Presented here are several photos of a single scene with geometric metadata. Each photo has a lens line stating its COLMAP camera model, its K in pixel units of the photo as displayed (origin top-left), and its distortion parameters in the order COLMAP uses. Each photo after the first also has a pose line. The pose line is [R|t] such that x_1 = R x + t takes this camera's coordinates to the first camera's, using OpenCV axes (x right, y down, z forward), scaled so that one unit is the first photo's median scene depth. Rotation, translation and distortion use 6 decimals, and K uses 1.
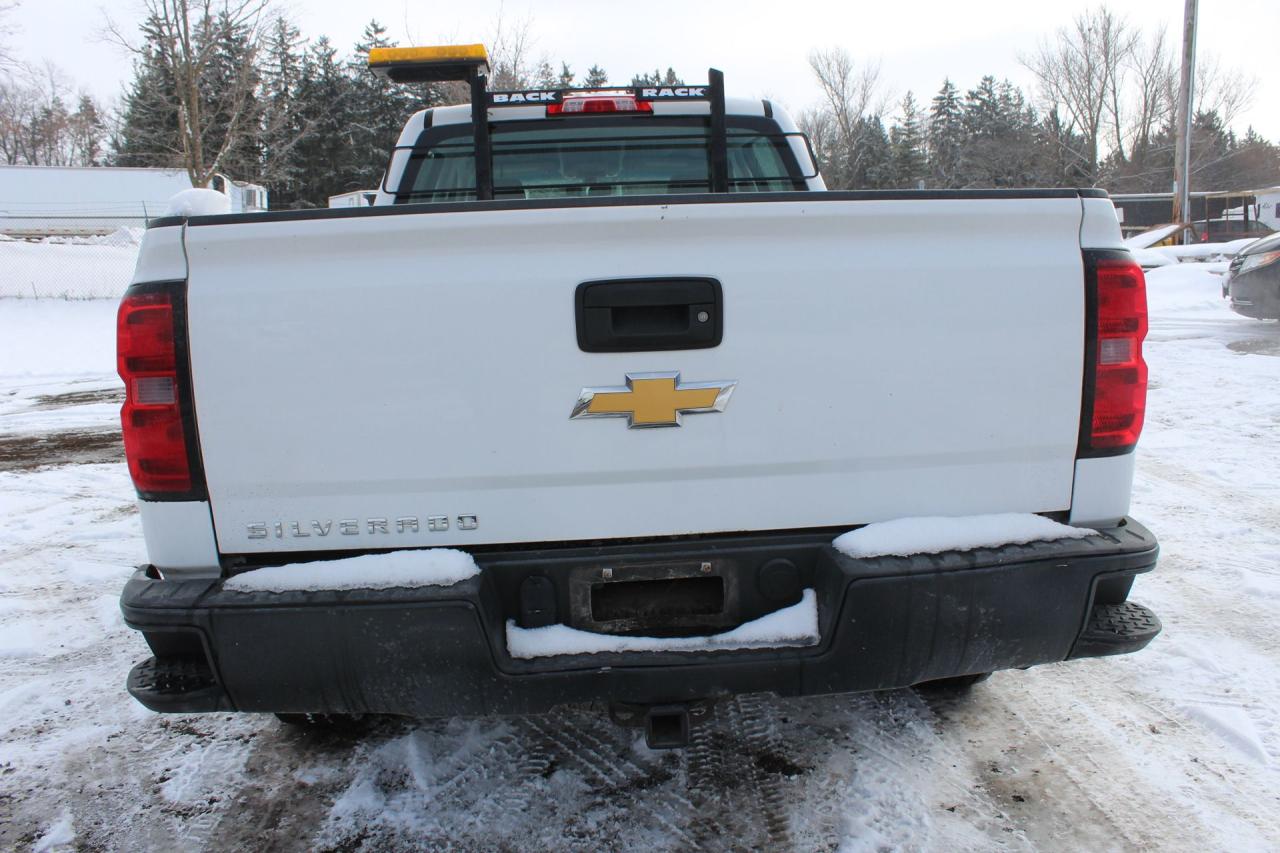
lens RADIAL K [[1057.3, 0, 633.9], [0, 1057.3, 377.2], [0, 0, 1]] dist [-0.169884, 0.155763]
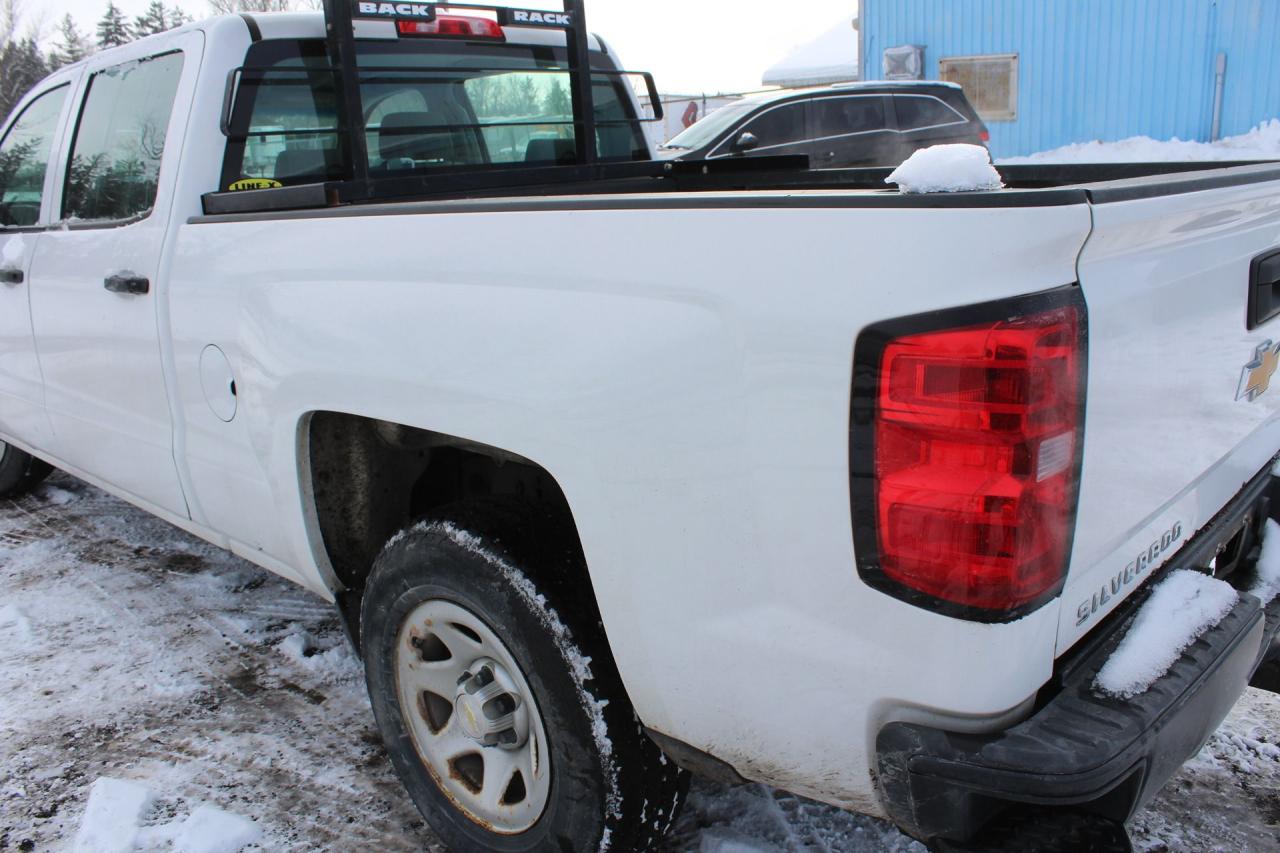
lens RADIAL K [[1078.0, 0, 646.7], [0, 1078.0, 357.5], [0, 0, 1]] dist [-0.201386, 0.171122]
pose [[0.720199, -0.129361, 0.681601, -0.096800], [0.100281, 0.991556, 0.082228, -0.011405], [-0.686482, 0.009131, 0.727089, 0.059865]]
